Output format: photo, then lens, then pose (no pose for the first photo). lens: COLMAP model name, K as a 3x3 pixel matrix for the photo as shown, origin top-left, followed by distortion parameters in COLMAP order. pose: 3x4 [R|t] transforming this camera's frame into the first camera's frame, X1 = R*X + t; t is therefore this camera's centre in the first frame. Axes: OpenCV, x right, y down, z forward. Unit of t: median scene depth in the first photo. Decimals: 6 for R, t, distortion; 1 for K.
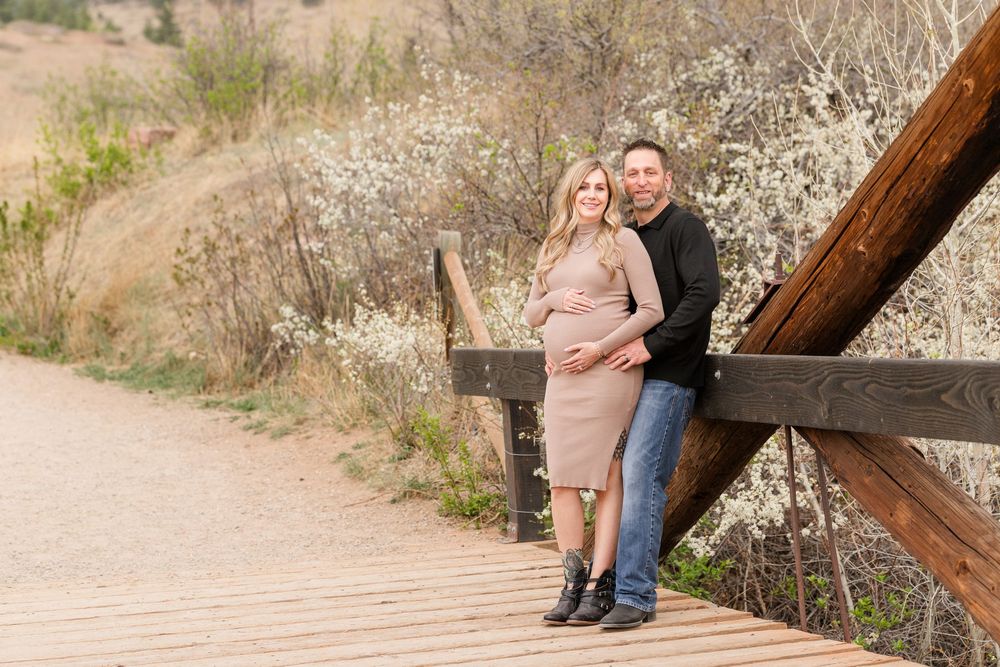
lens RADIAL K [[2449.5, 0, 500.0], [0, 2449.5, 333.5], [0, 0, 1]] dist [0.013326, -0.369954]
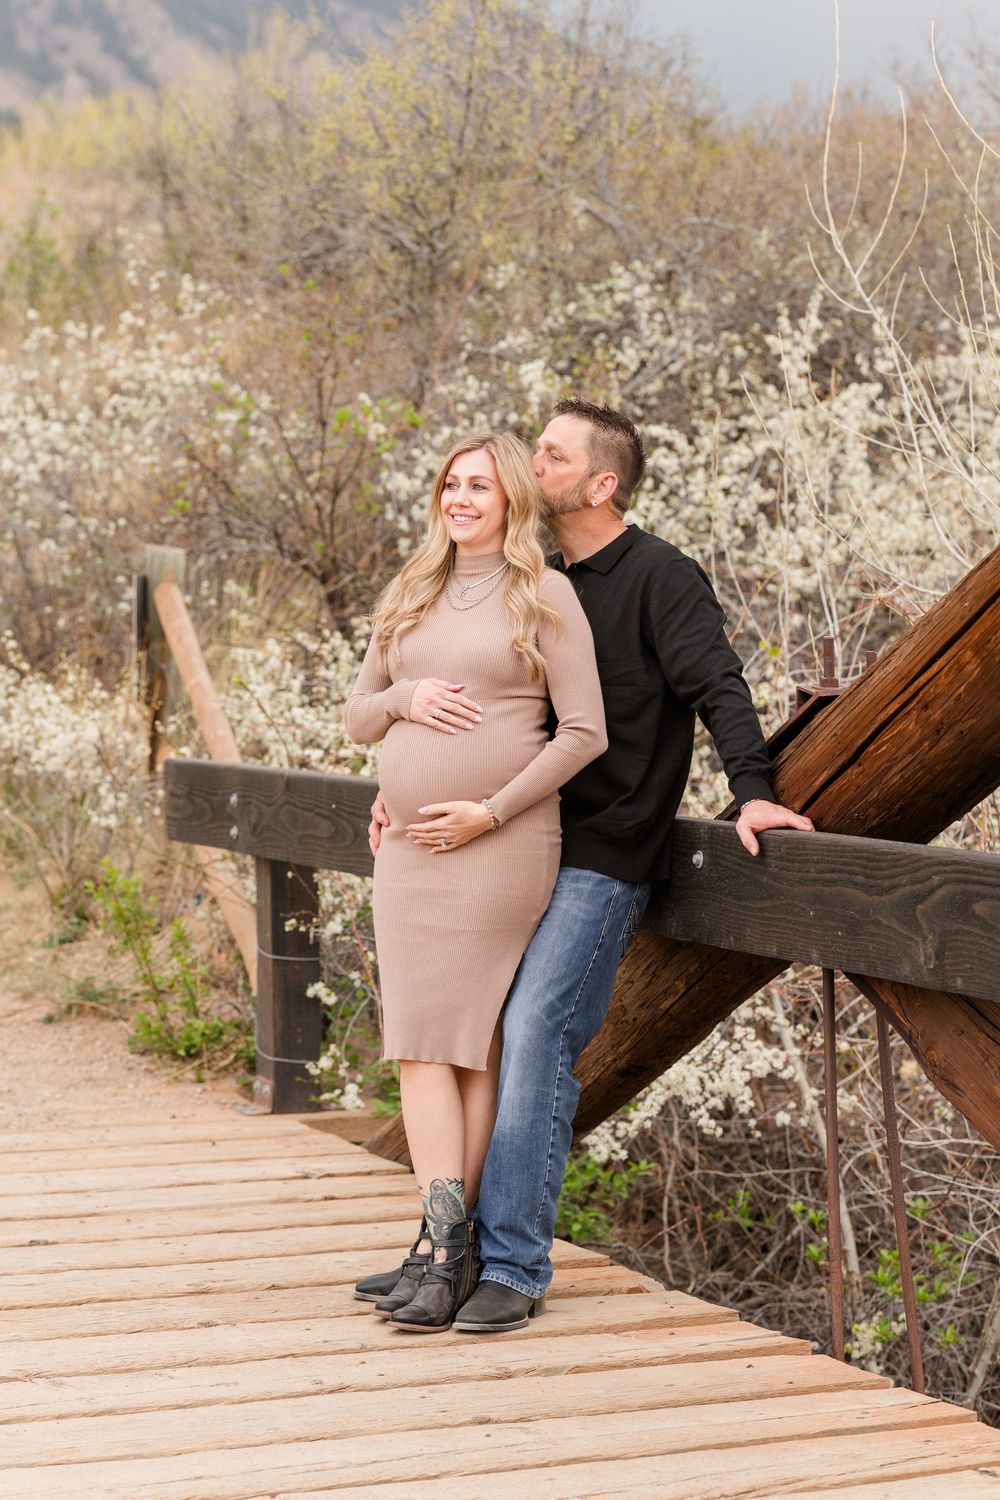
lens RADIAL K [[3674.3, 0, 500.0], [0, 3674.3, 750.0], [0, 0, 1]] dist [0.013326, -0.369954]
pose [[0.995050, 0.052965, 0.084088, -0.011499], [-0.054069, 0.998478, 0.010898, -0.007007], [-0.083383, -0.015390, 0.996399, 0.116234]]
